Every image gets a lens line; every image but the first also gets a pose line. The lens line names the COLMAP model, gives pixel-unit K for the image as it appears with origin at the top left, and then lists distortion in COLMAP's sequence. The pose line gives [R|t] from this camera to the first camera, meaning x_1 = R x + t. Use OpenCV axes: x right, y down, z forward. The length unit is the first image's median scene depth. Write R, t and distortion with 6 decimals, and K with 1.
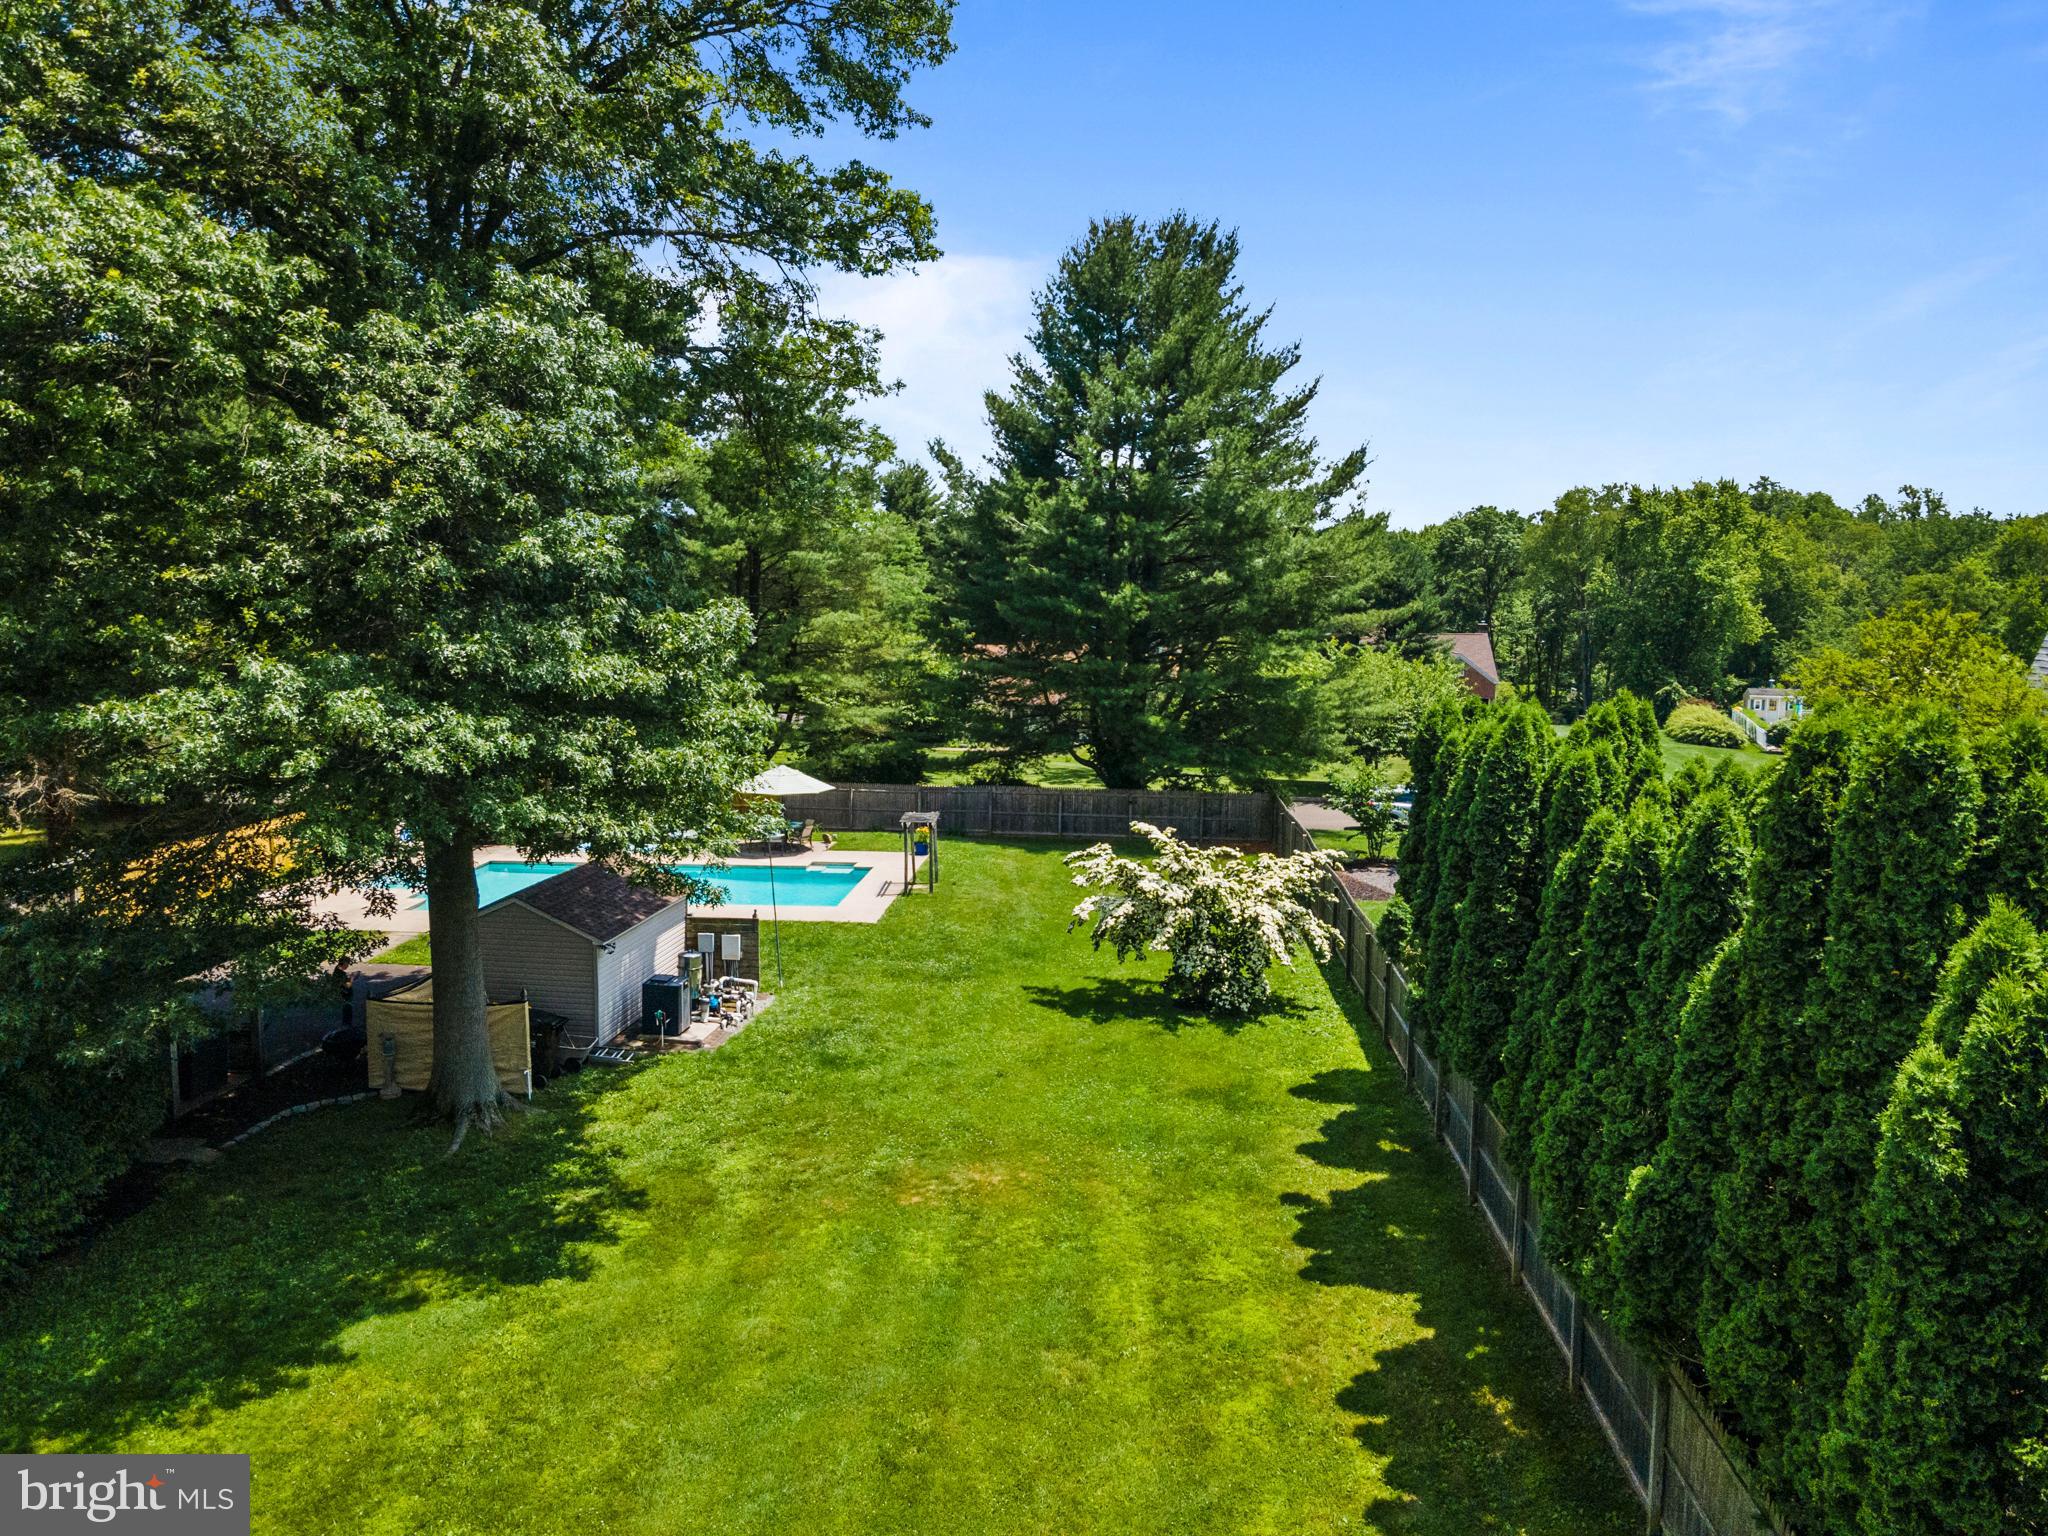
lens RADIAL K [[1525.0, 0, 1021.0], [0, 1525.0, 695.2], [0, 0, 1]] dist [0.049329, 0.006156]
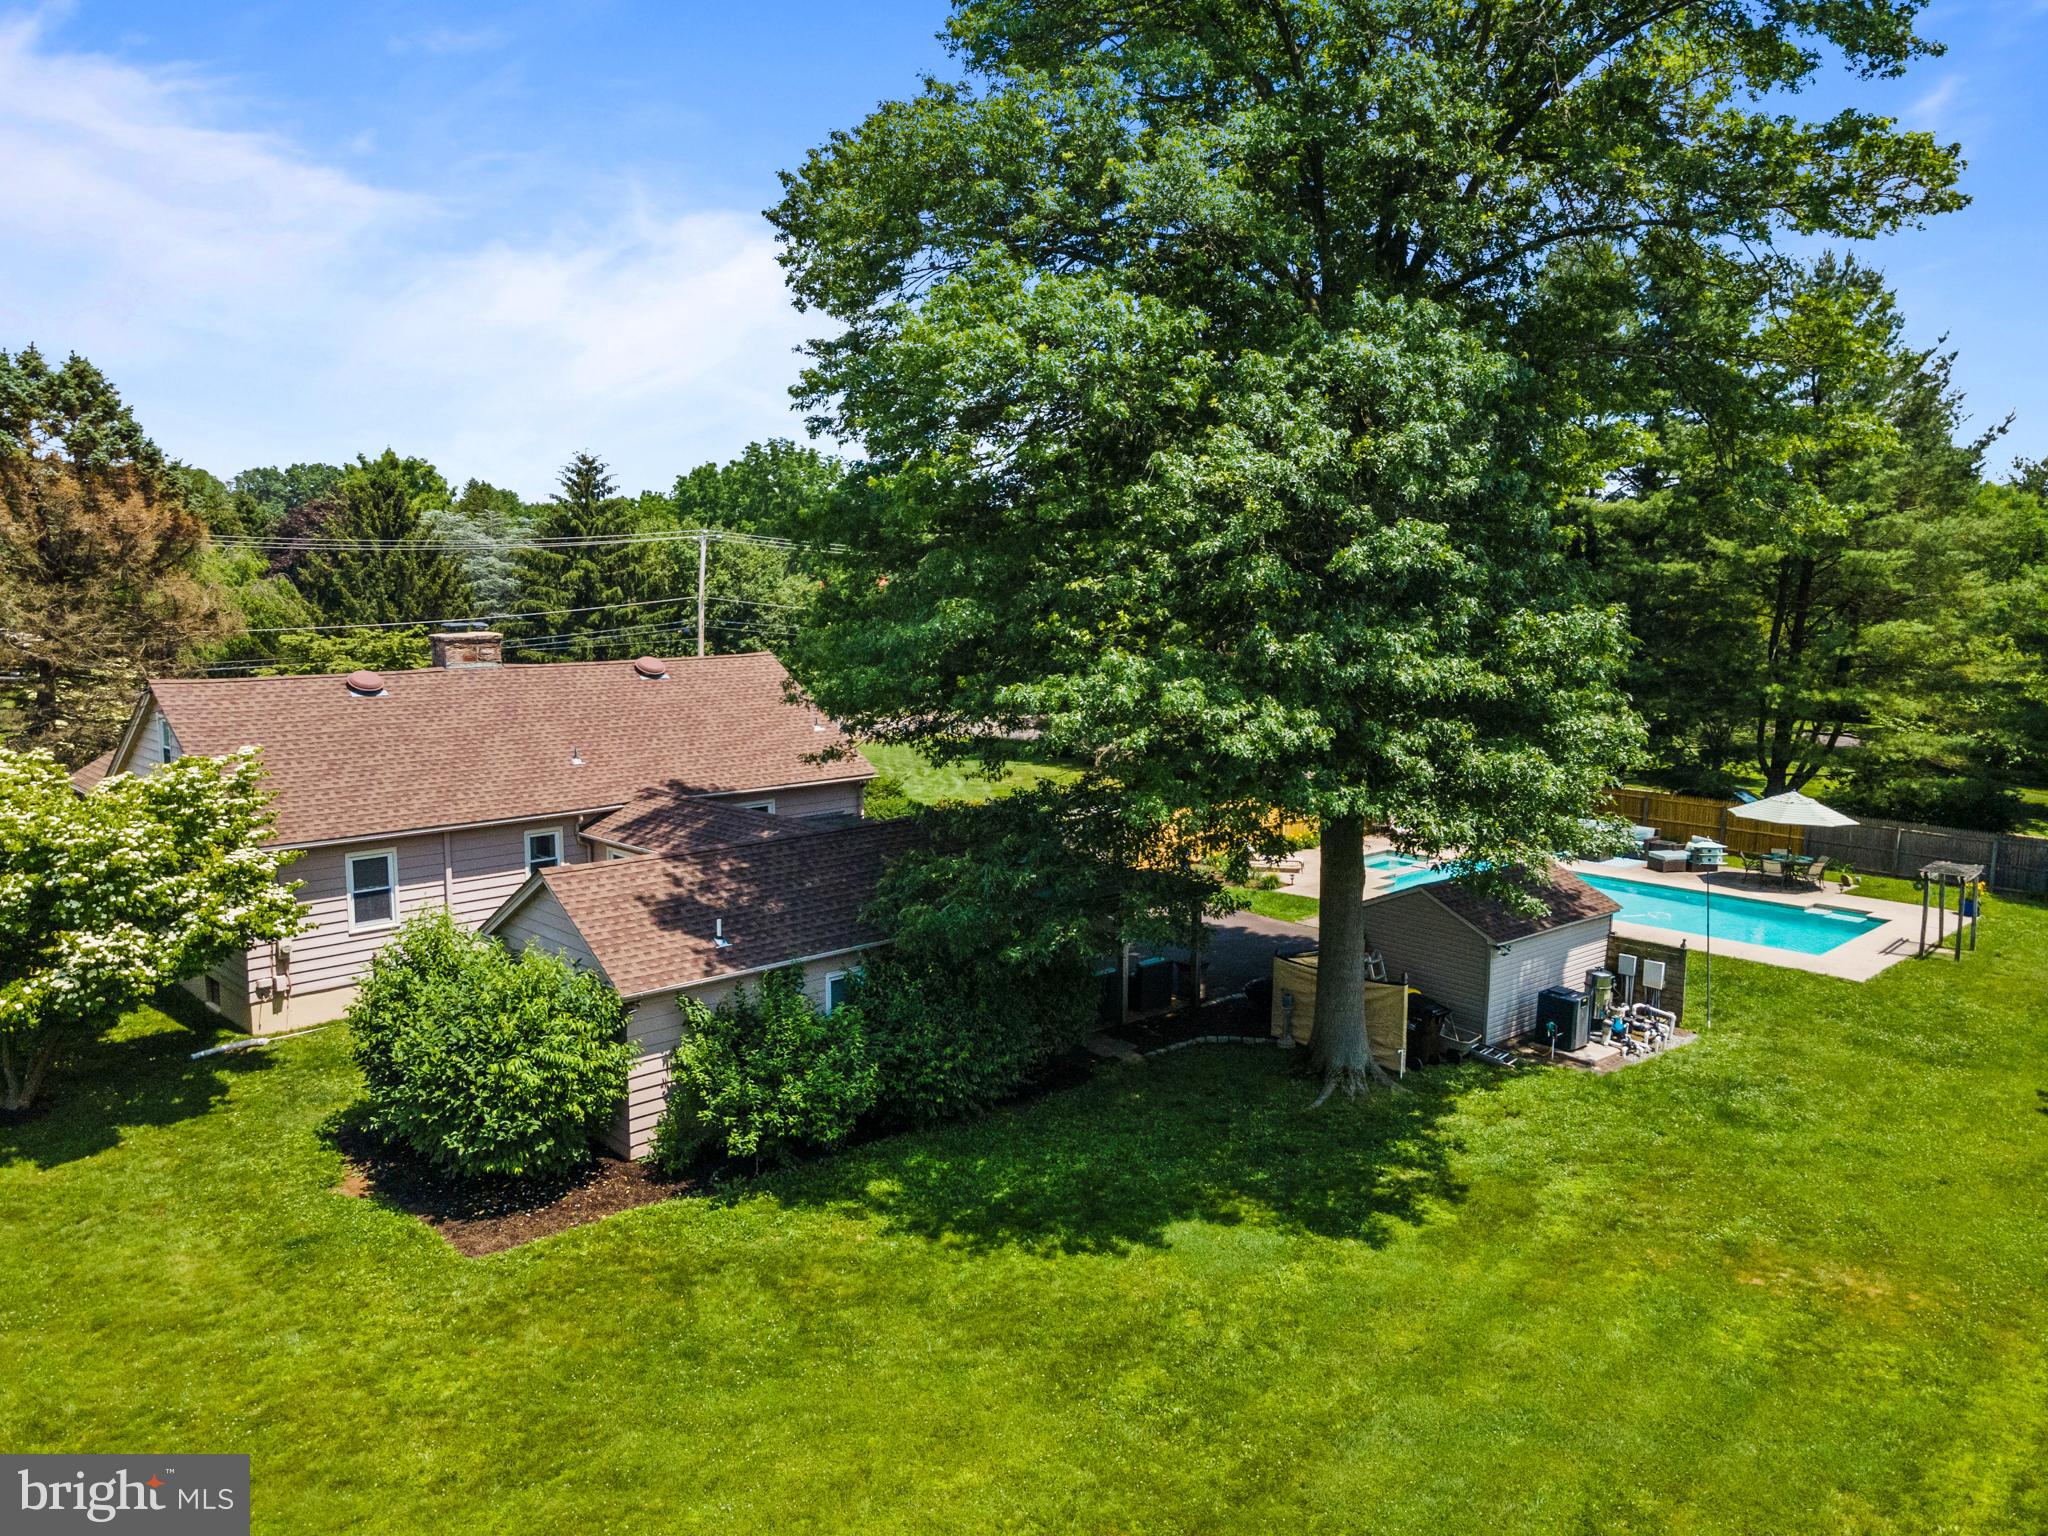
lens RADIAL K [[1525.0, 0, 1021.0], [0, 1525.0, 695.2], [0, 0, 1]] dist [0.049329, 0.006156]
pose [[0.763719, 0.056077, -0.643108, 0.146617], [-0.057121, 0.998183, 0.019204, -0.004145], [0.643016, 0.022068, 0.765535, 0.022140]]
